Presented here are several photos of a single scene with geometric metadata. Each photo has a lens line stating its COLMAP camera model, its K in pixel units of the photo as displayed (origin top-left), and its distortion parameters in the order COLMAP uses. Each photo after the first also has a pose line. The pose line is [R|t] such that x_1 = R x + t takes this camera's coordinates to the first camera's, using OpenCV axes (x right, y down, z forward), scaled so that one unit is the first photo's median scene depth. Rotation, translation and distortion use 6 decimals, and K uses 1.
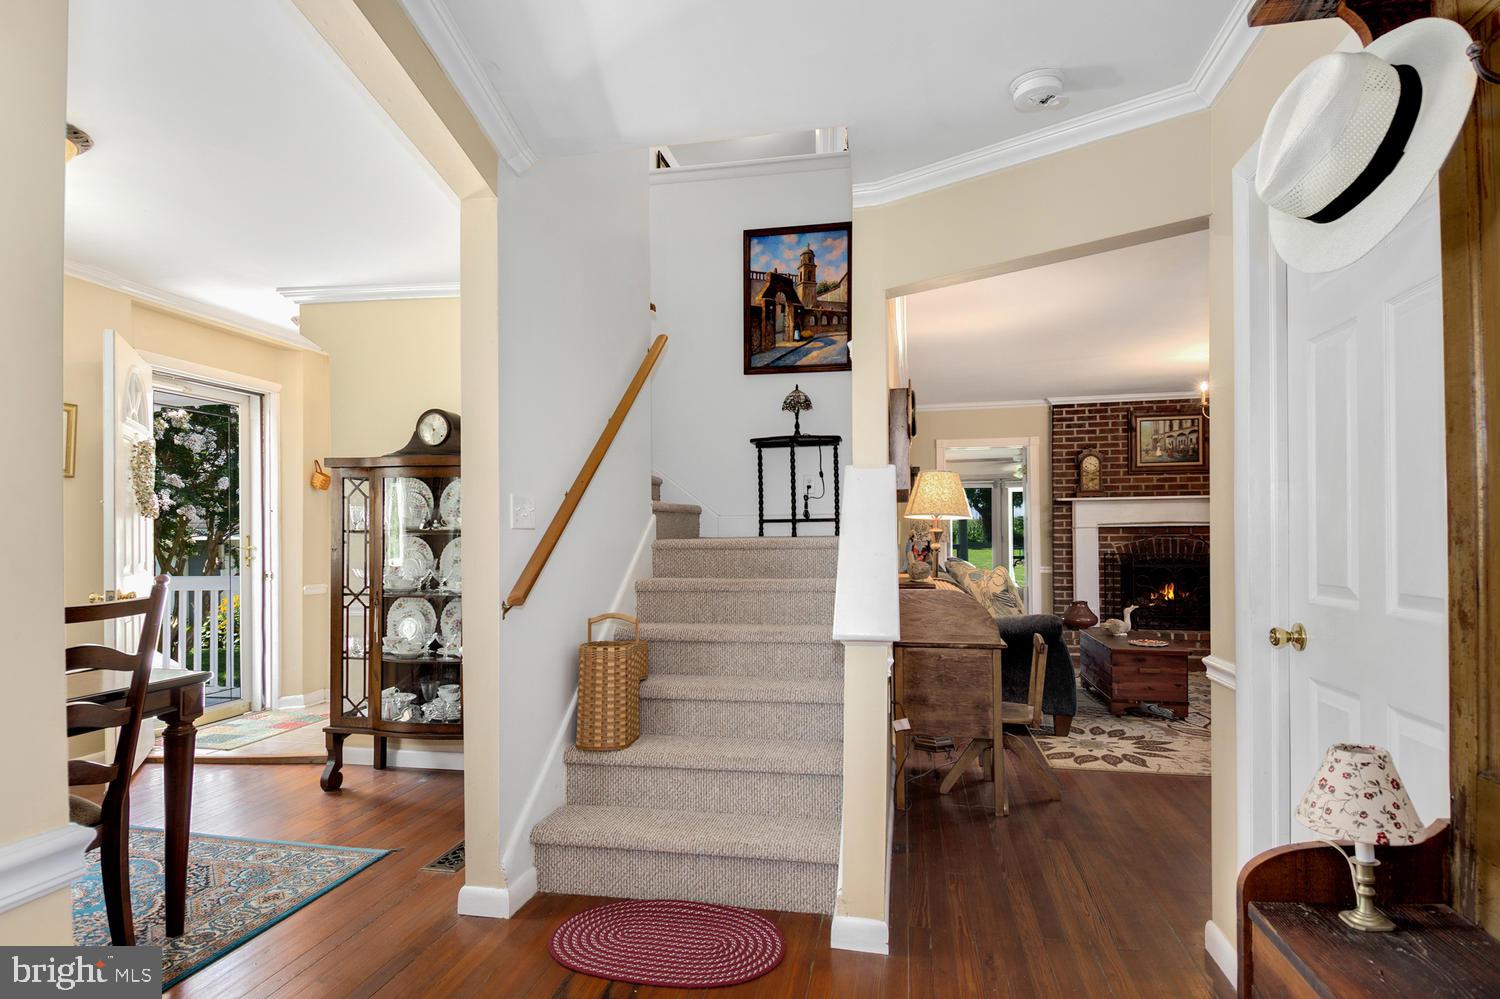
lens RADIAL K [[735.8, 0, 752.1], [0, 735.8, 530.7], [0, 0, 1]] dist [-0.001588, -0.000627]
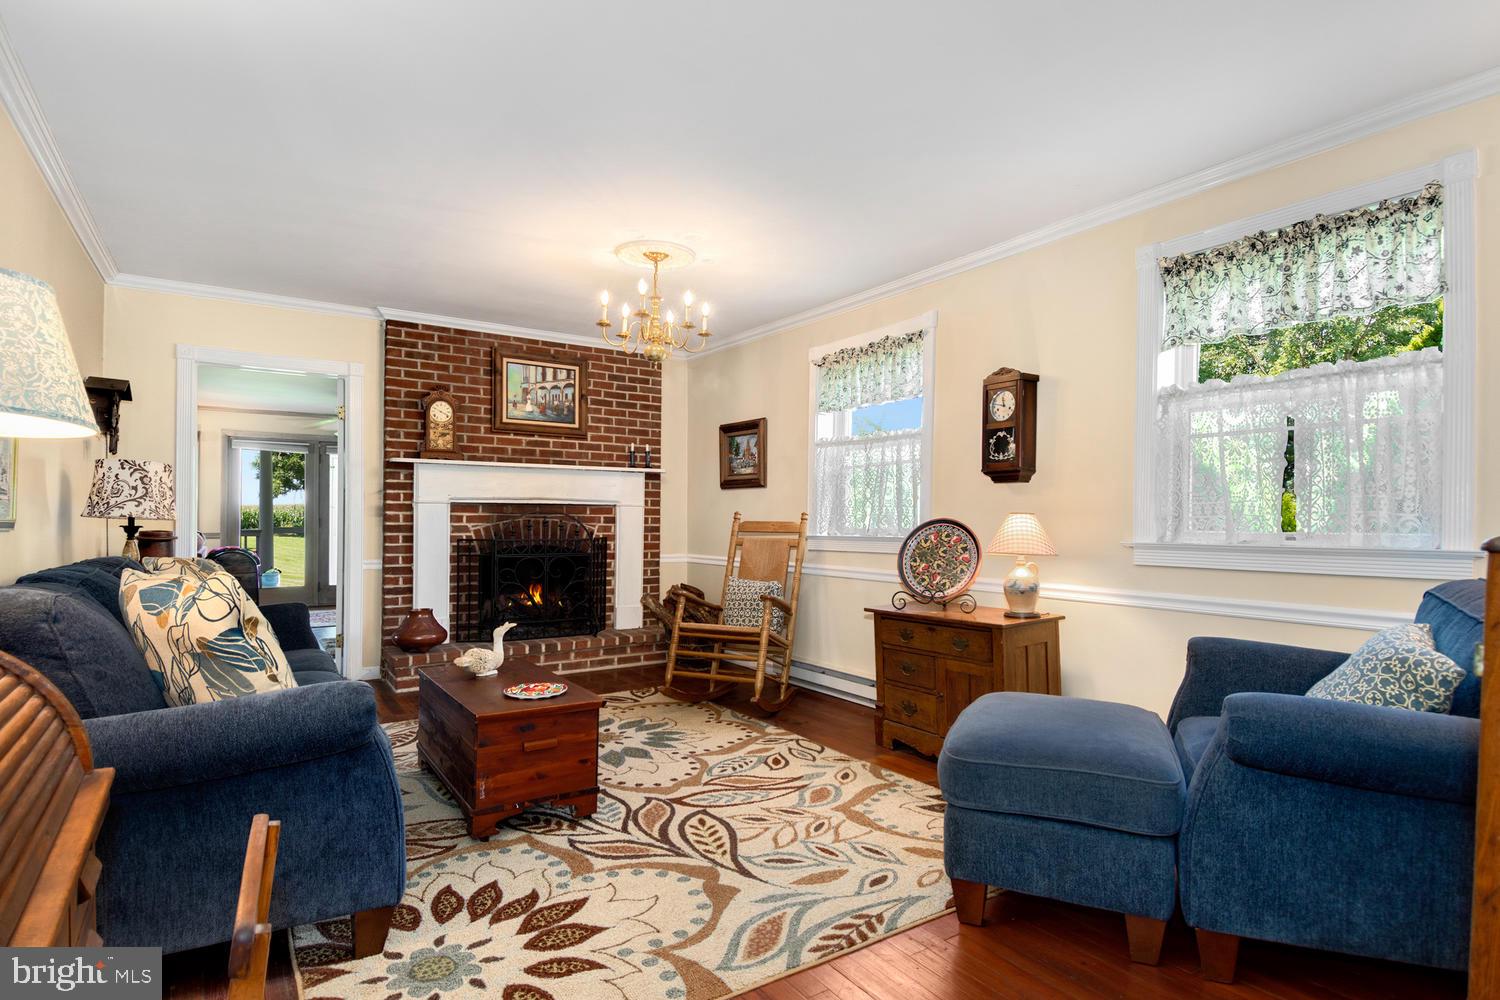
lens RADIAL K [[810.0, 0, 750.5], [0, 810.0, 517.7], [0, 0, 1]] dist [0.070915, -0.000150]
pose [[0.698114, 0.014247, 0.715845, 0.108430], [-0.016579, 0.999856, -0.003731, 0.008060], [-0.715795, -0.009263, 0.698249, 0.242095]]
